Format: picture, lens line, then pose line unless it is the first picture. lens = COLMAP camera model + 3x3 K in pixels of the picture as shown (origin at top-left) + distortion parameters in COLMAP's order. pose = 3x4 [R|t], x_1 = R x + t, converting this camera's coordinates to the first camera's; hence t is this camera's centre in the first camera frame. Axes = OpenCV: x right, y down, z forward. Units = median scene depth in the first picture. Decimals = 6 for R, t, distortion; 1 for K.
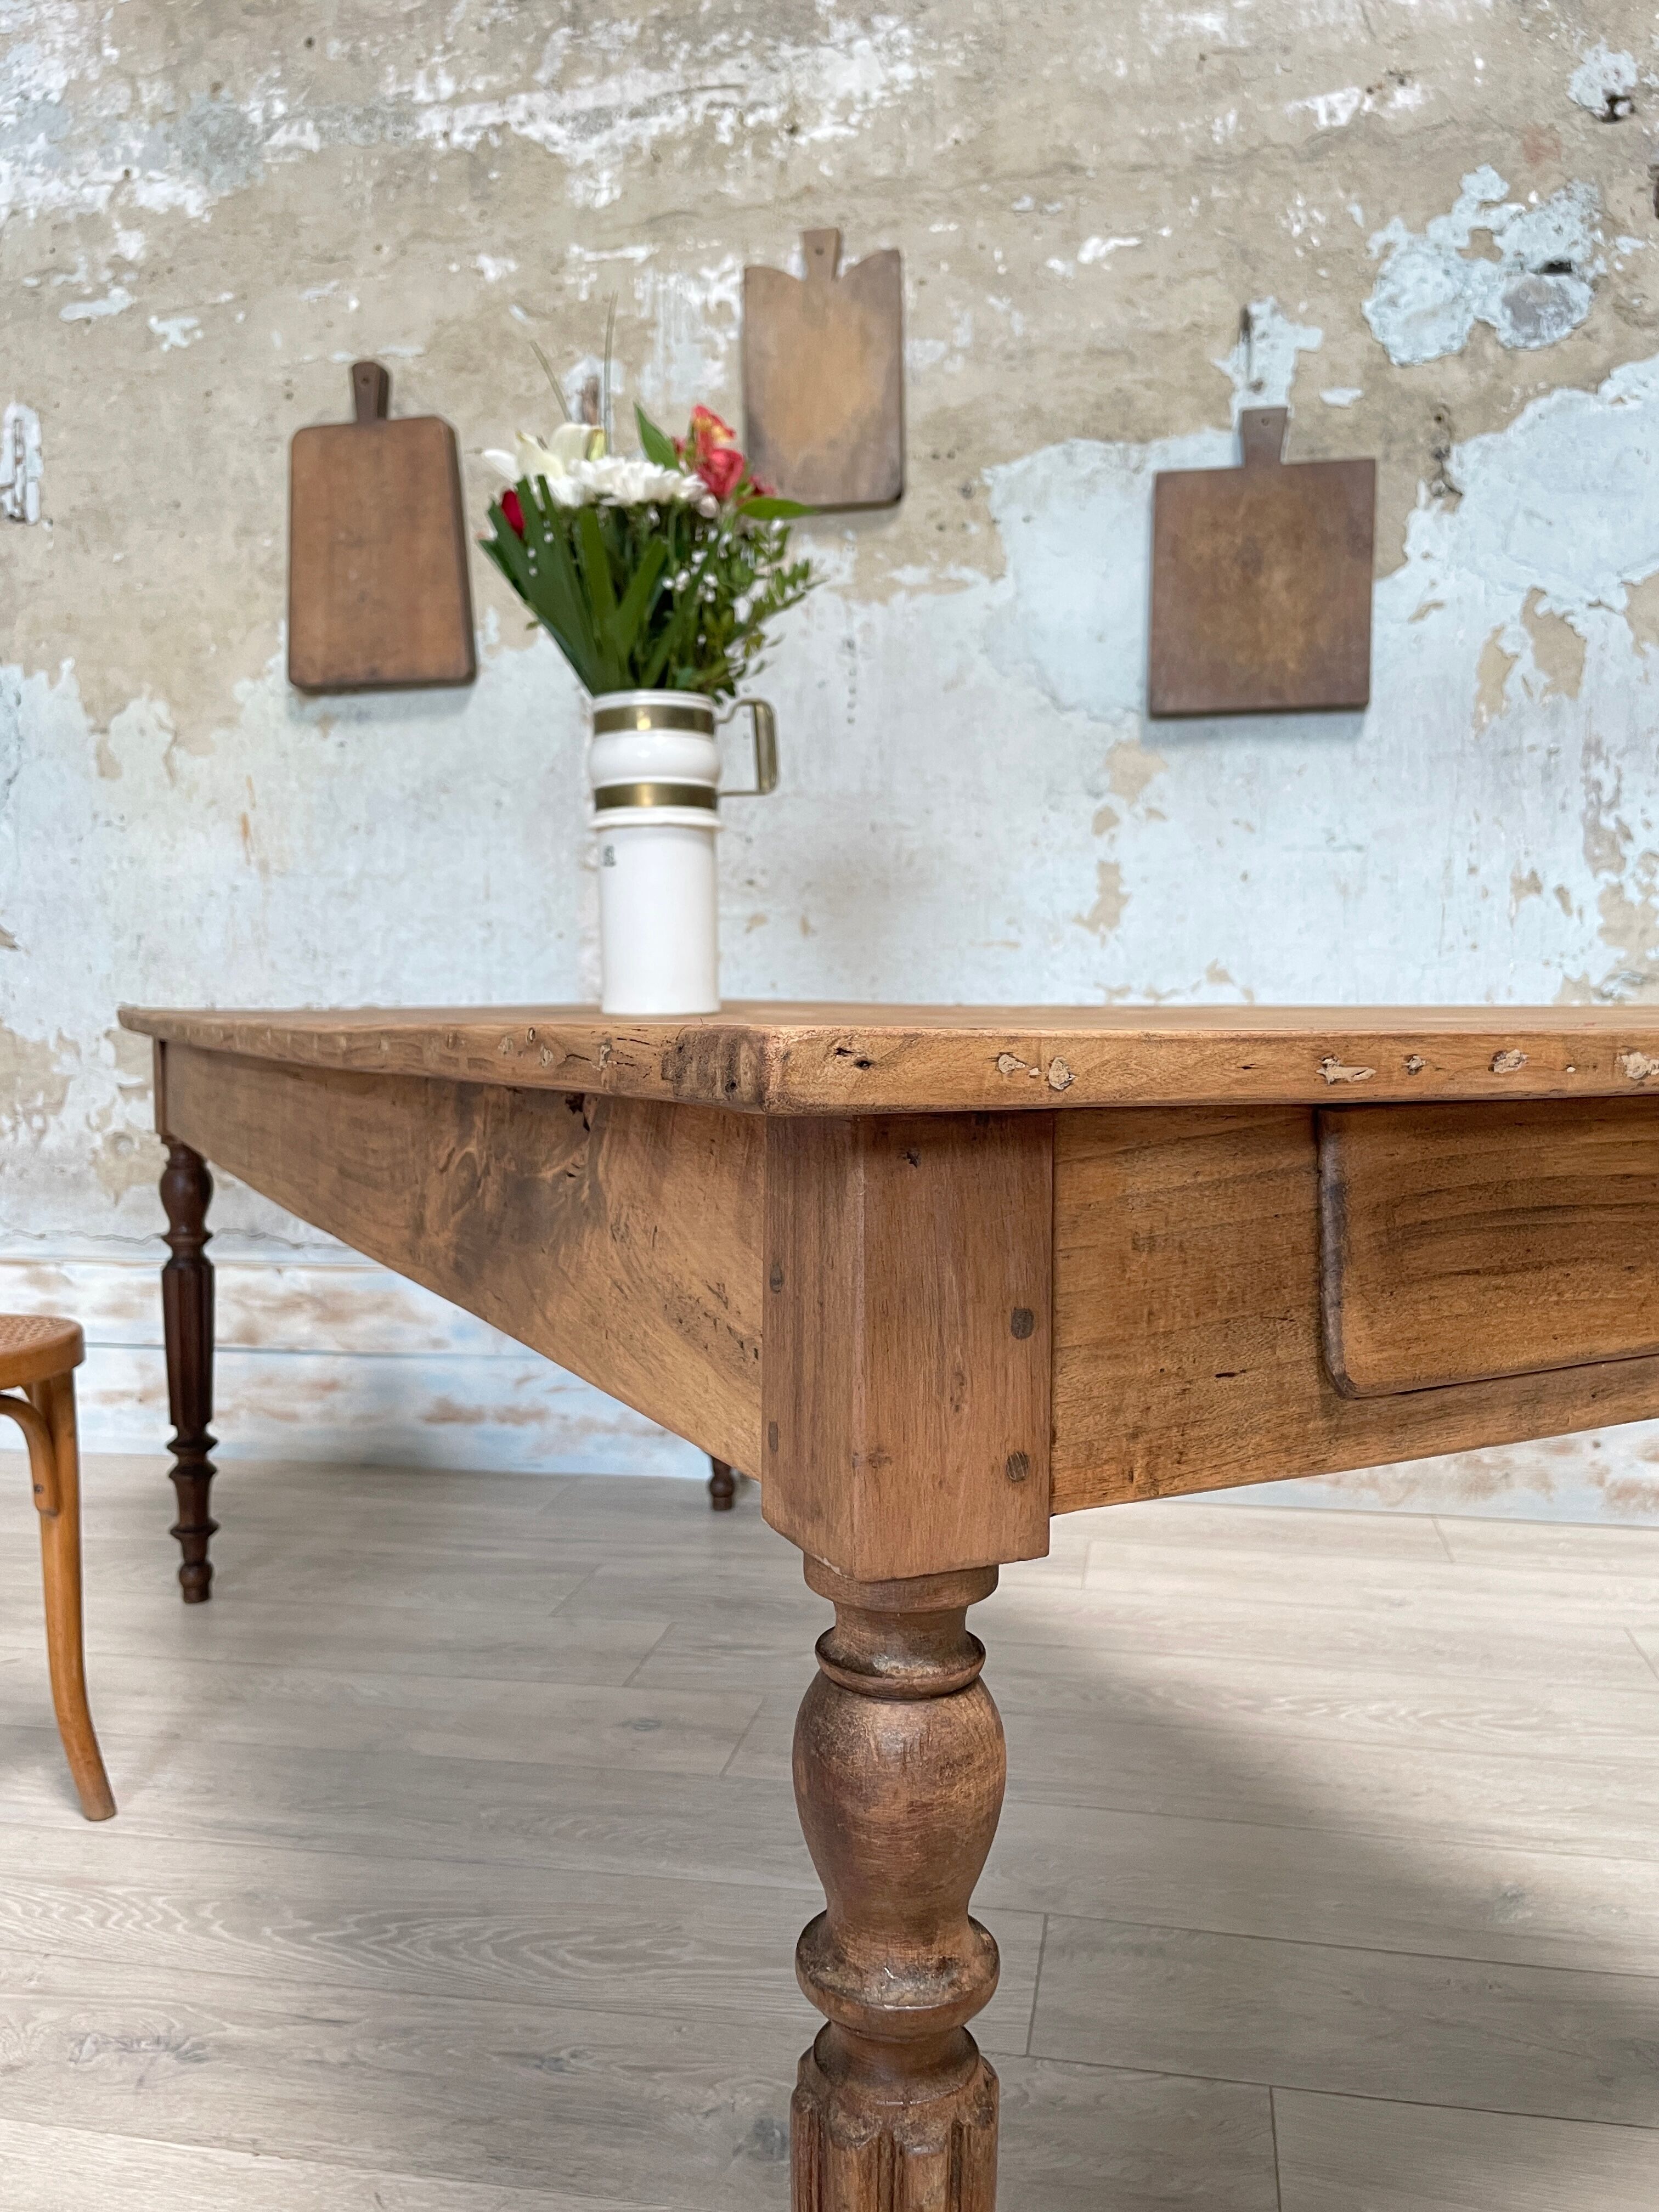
lens RADIAL K [[1682.3, 0, 831.8], [0, 1682.3, 1098.3], [0, 0, 1]] dist [0.085256, -0.114367]
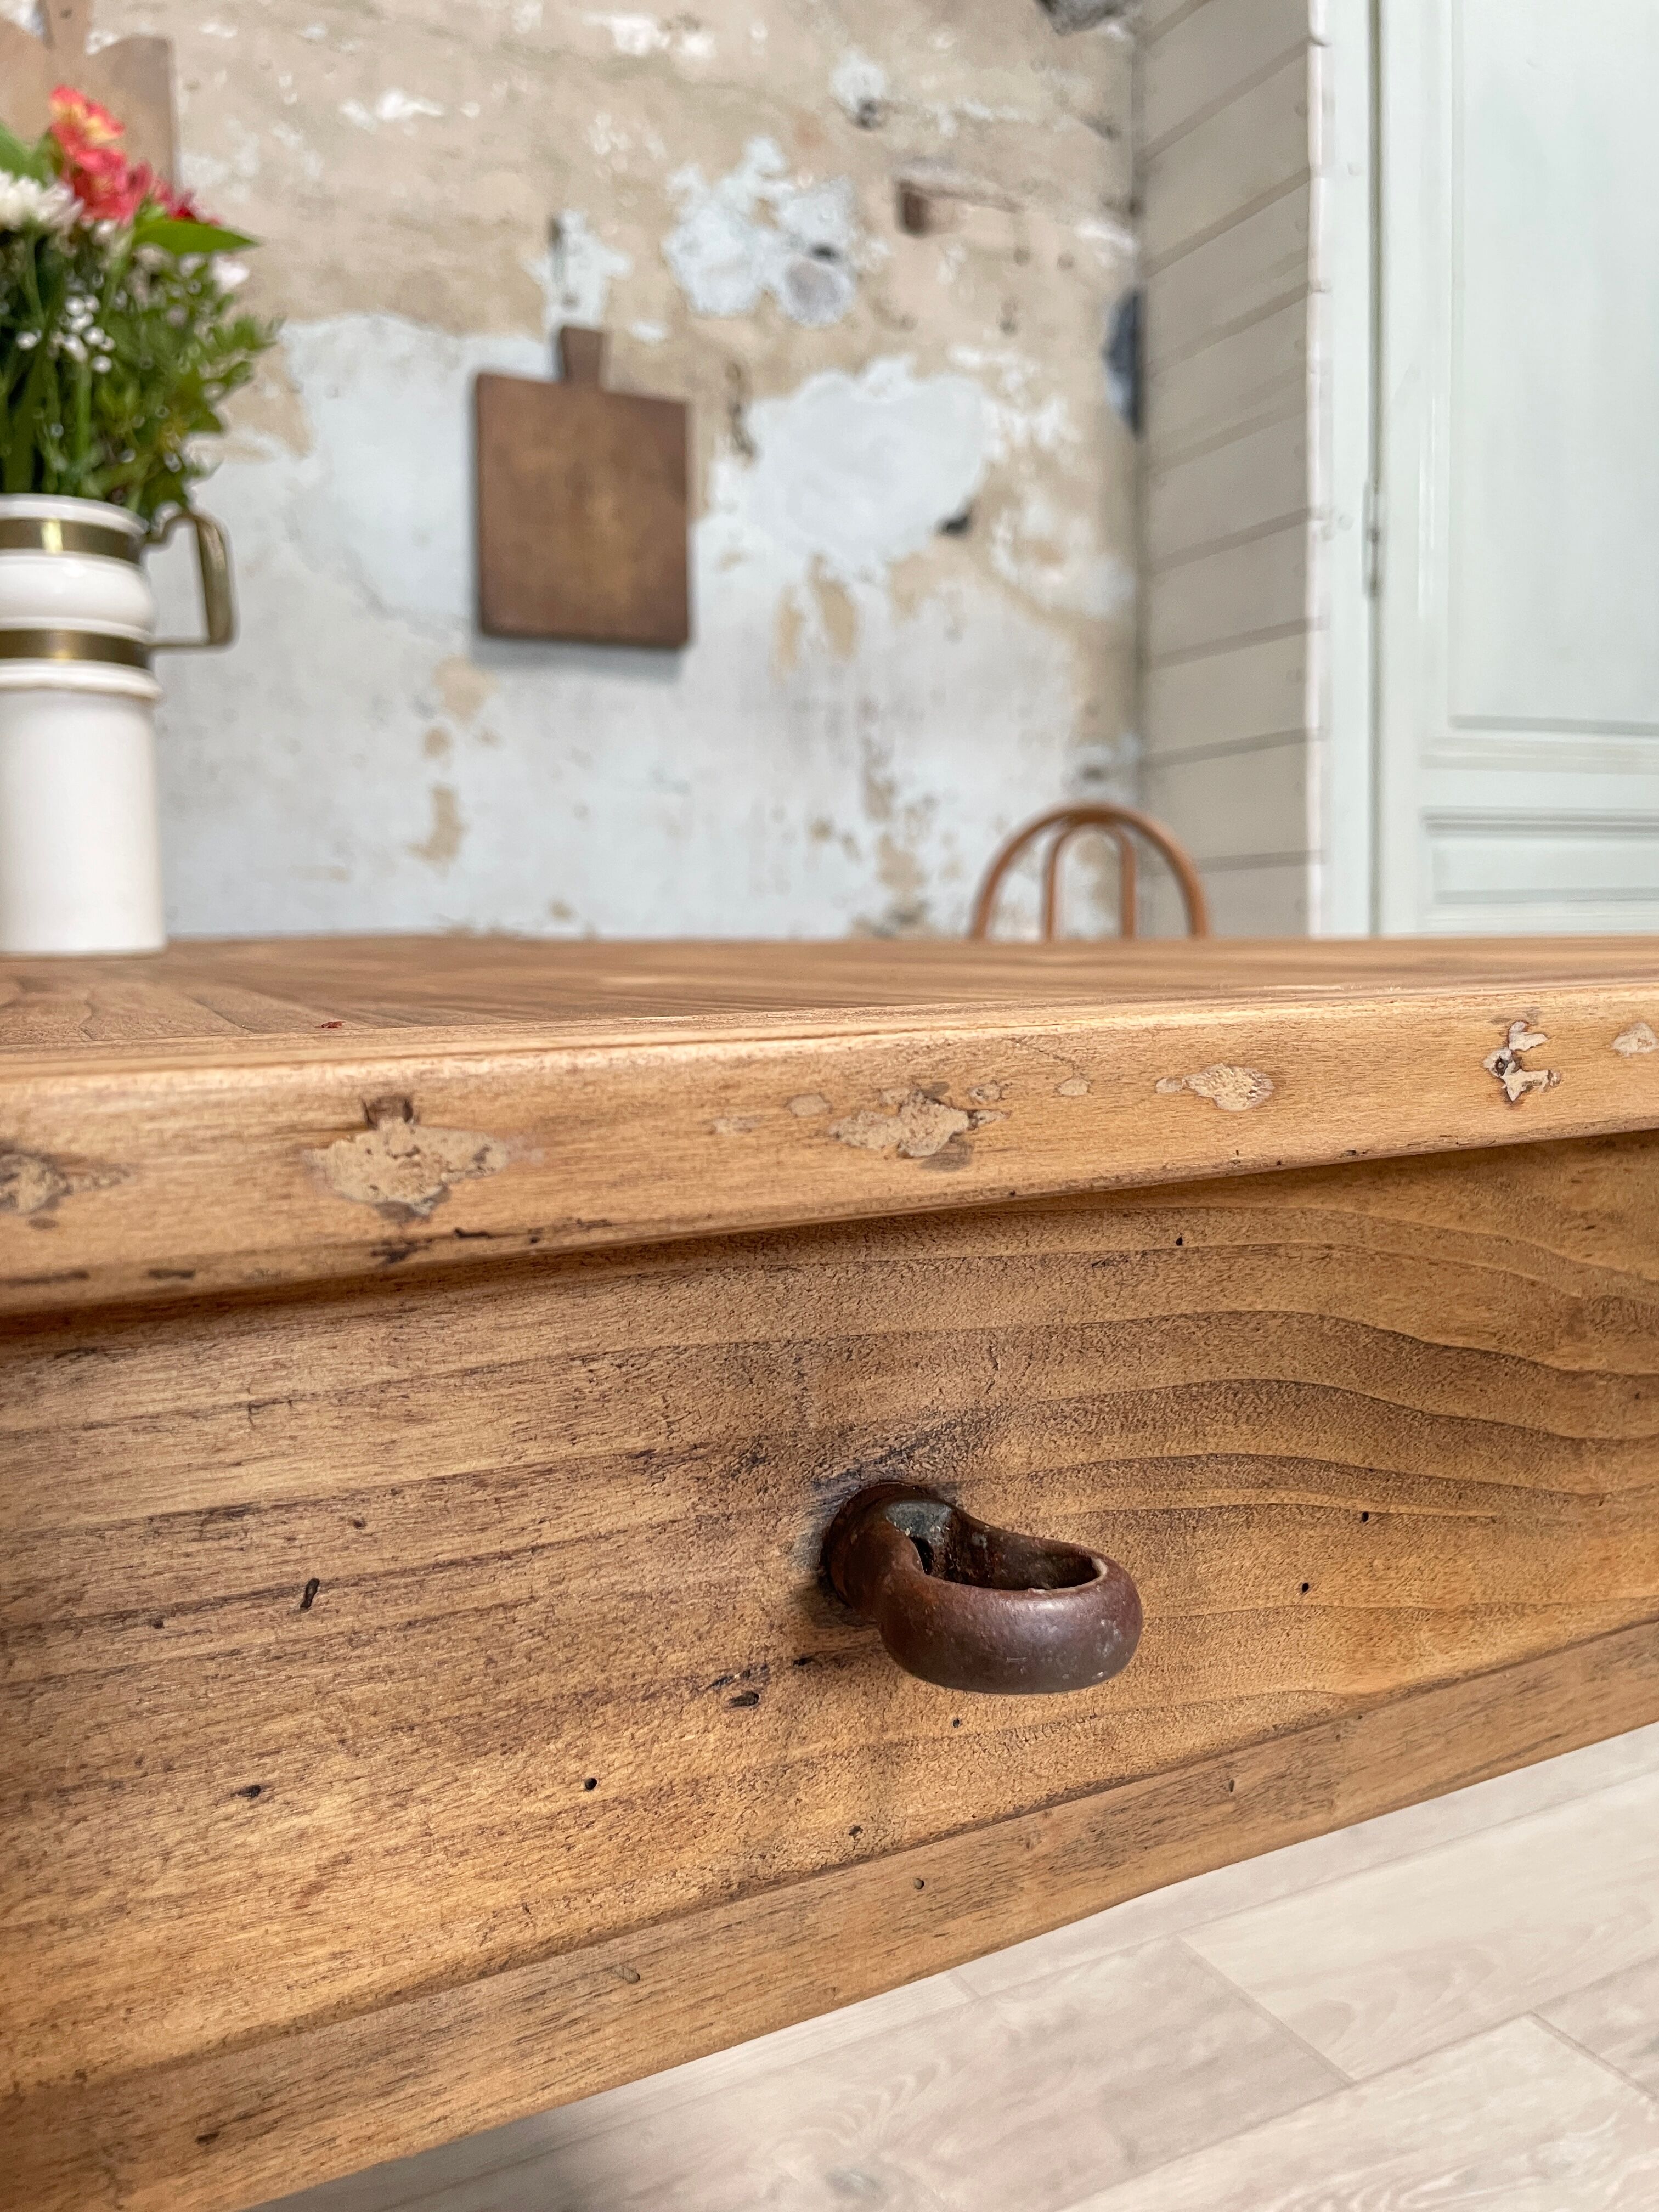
lens RADIAL K [[1682.3, 0, 828.3], [0, 1682.3, 1098.7], [0, 0, 1]] dist [0.085256, -0.114367]
pose [[0.783407, -0.063768, 0.618229, -0.256260], [0.044241, 0.997921, 0.046870, -0.003774], [-0.619932, -0.009368, 0.784599, 0.138653]]
